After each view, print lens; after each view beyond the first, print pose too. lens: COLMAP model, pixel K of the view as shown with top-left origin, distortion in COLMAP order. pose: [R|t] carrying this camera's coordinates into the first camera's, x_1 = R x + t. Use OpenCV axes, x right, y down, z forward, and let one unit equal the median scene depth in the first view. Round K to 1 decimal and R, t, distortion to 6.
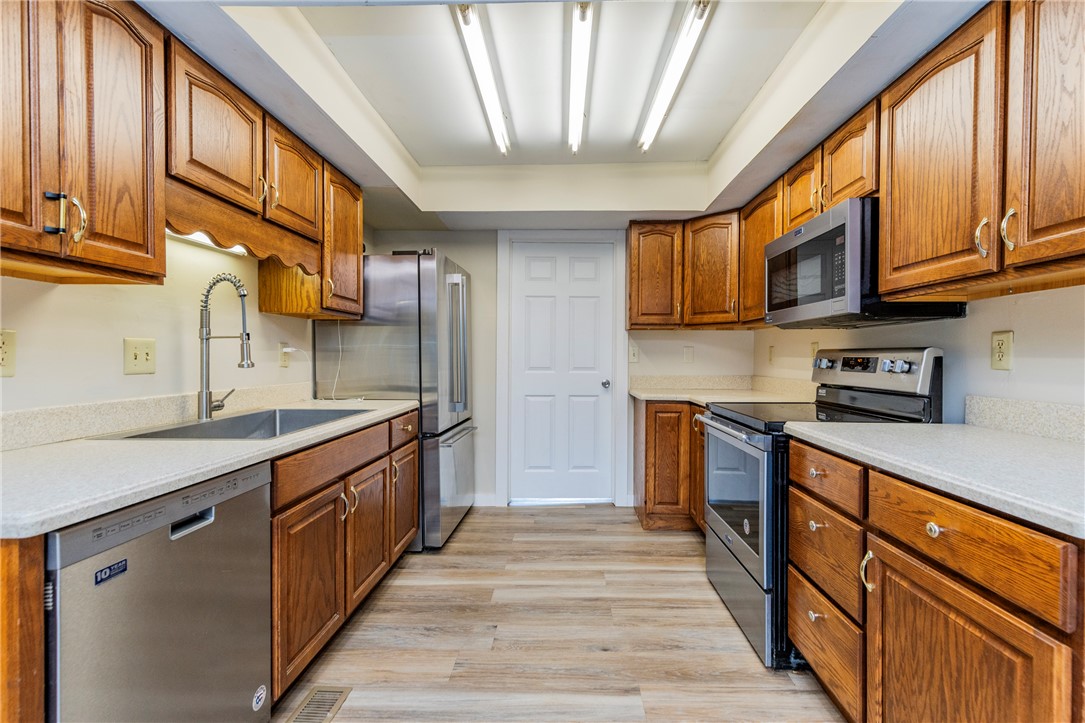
lens RADIAL K [[496.8, 0, 564.0], [0, 496.8, 362.8], [0, 0, 1]] dist [0.005329, -0.001034]
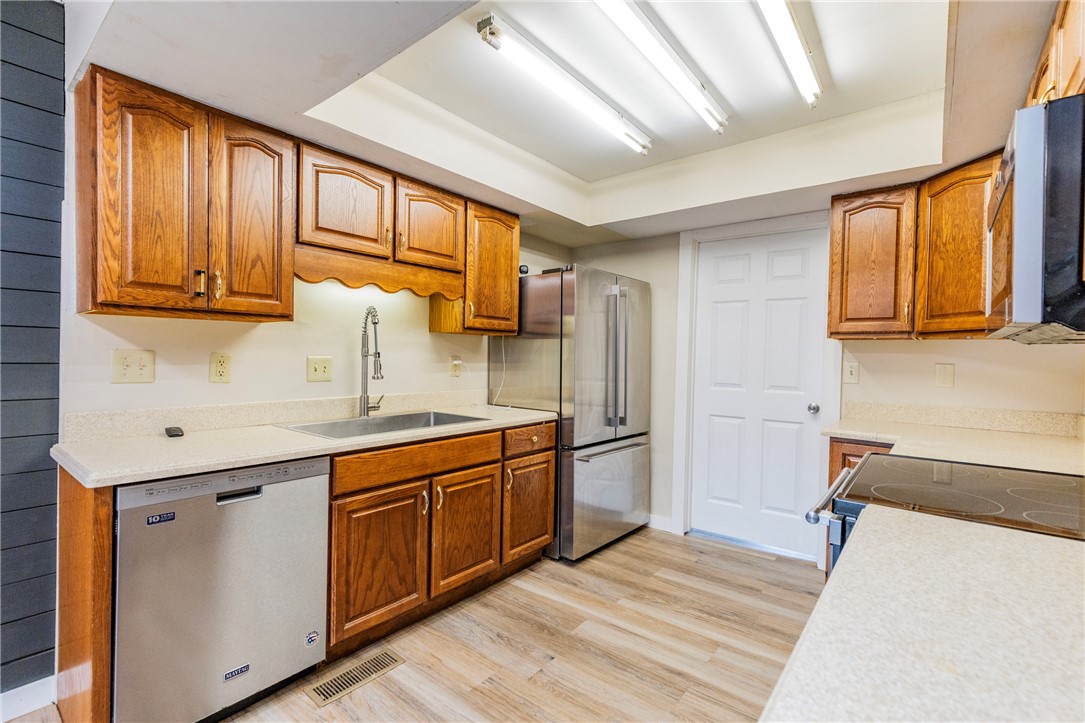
lens RADIAL K [[496.8, 0, 549.0], [0, 496.8, 362.2], [0, 0, 1]] dist [0.005329, -0.001034]
pose [[0.789089, 0.020058, -0.613951, 0.385534], [-0.023501, 0.999721, 0.002456, -0.037273], [0.613829, 0.012491, 0.789340, 0.205864]]
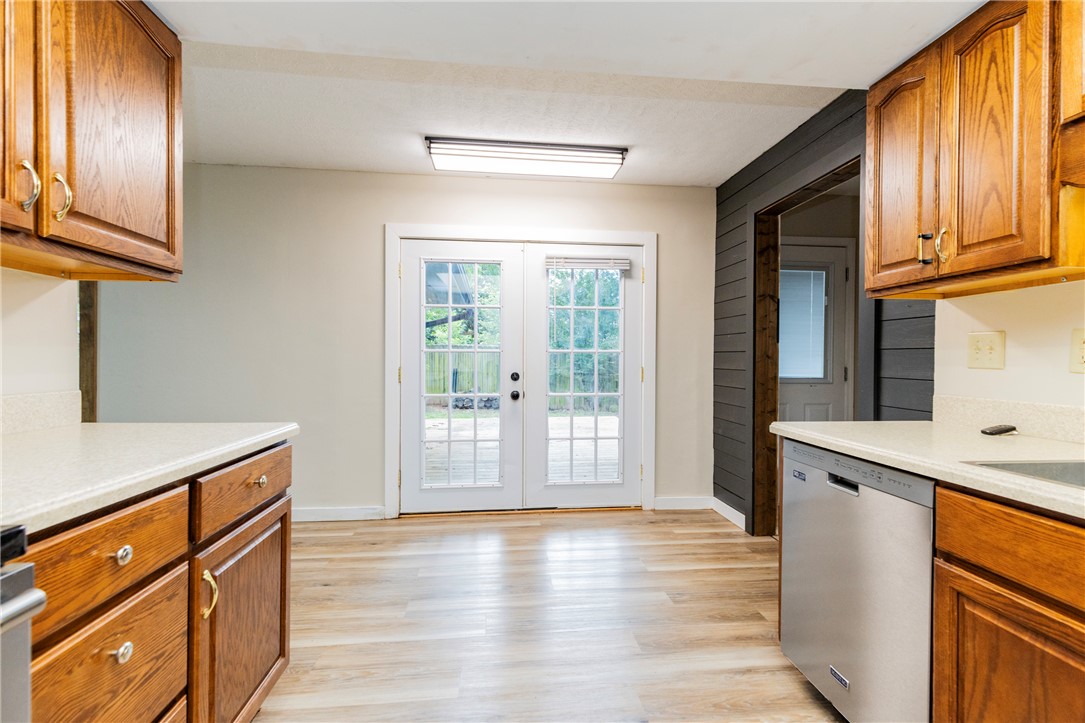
lens RADIAL K [[496.8, 0, 545.1], [0, 496.8, 358.1], [0, 0, 1]] dist [0.005329, -0.001034]
pose [[-0.993766, -0.011689, -0.110869, 0.074686], [-0.013356, 0.999808, 0.014310, -0.003728], [0.110680, 0.015701, -0.993732, 1.055191]]
